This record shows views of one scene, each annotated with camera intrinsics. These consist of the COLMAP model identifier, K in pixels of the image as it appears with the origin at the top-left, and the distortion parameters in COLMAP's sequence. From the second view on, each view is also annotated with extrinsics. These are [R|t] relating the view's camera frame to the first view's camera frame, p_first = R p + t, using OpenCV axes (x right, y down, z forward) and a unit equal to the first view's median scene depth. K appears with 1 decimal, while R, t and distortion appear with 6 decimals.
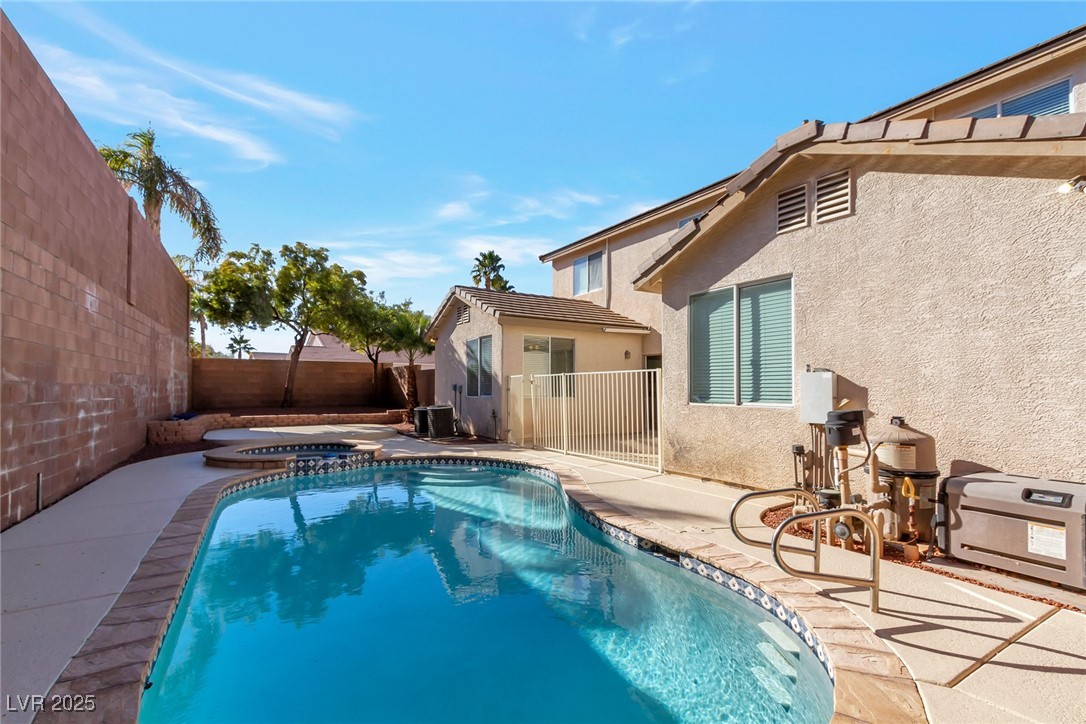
lens RADIAL K [[499.4, 0, 544.8], [0, 499.4, 384.0], [0, 0, 1]] dist [0.001460, 0.000064]
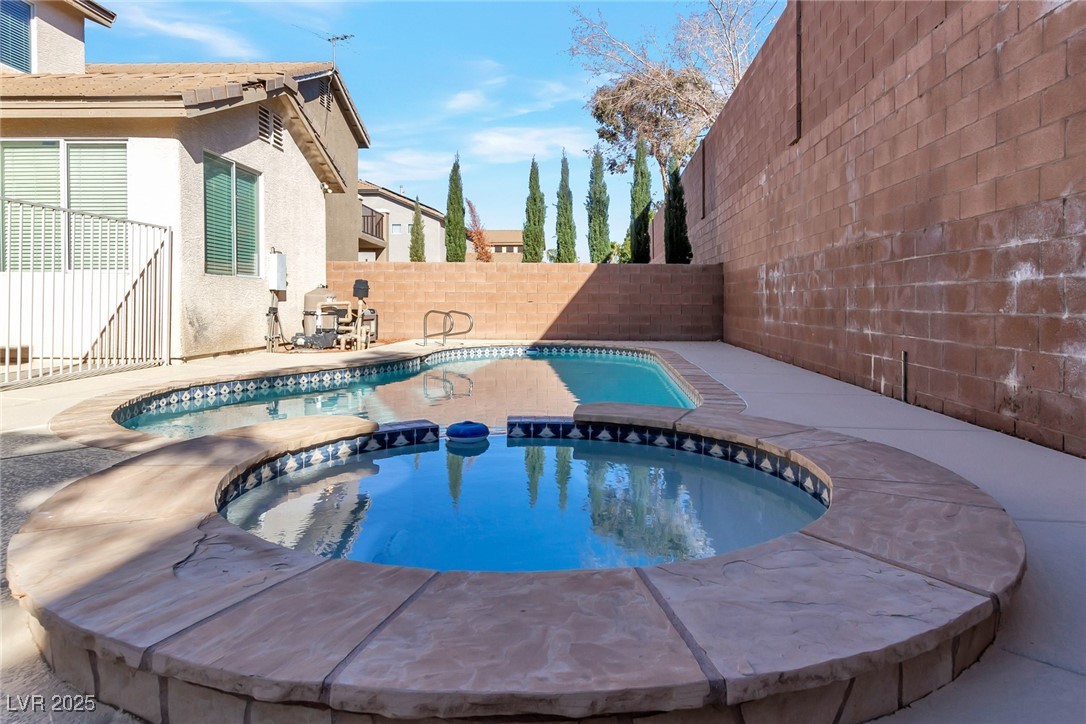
lens RADIAL K [[653.4, 0, 540.7], [0, 653.4, 298.9], [0, 0, 1]] dist [-0.000876, -0.000271]
pose [[-0.819859, -0.004275, 0.572550, -0.535371], [-0.012646, 0.999863, -0.010643, 0.055246], [-0.572426, -0.015967, -0.819801, 1.009620]]
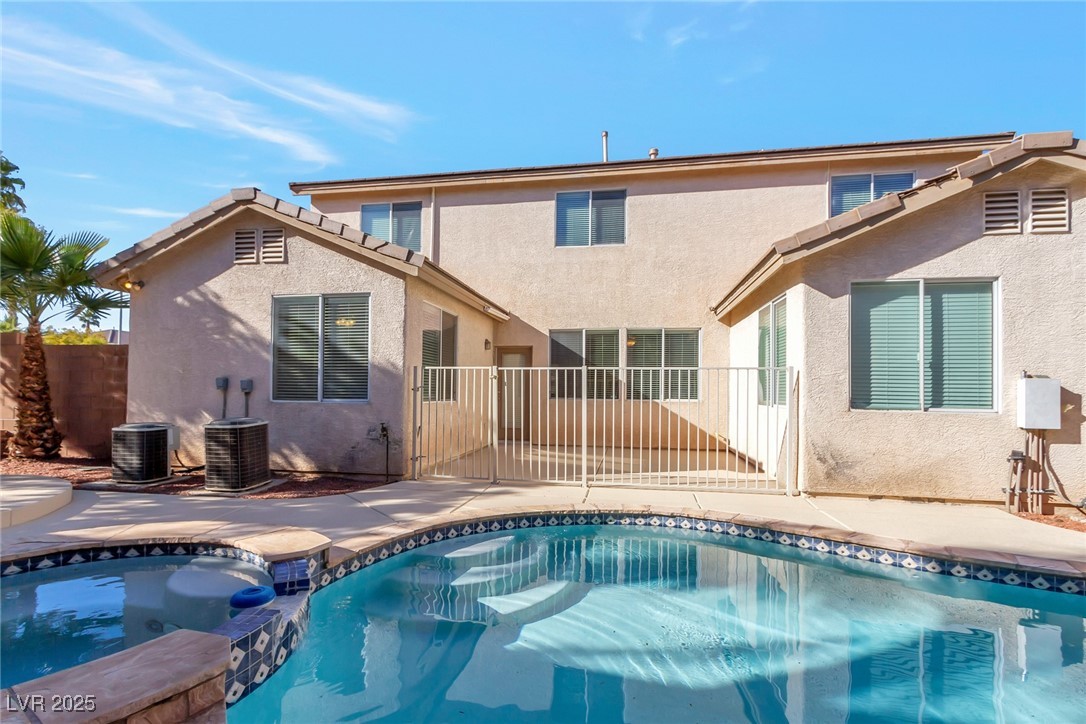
lens RADIAL K [[499.4, 0, 544.8], [0, 499.4, 384.0], [0, 0, 1]] dist [0.001460, 0.000064]
pose [[0.672880, 0.014124, 0.739617, -0.431511], [-0.016472, 0.999856, -0.004108, 0.004469], [-0.739568, -0.009418, 0.673016, 0.512428]]
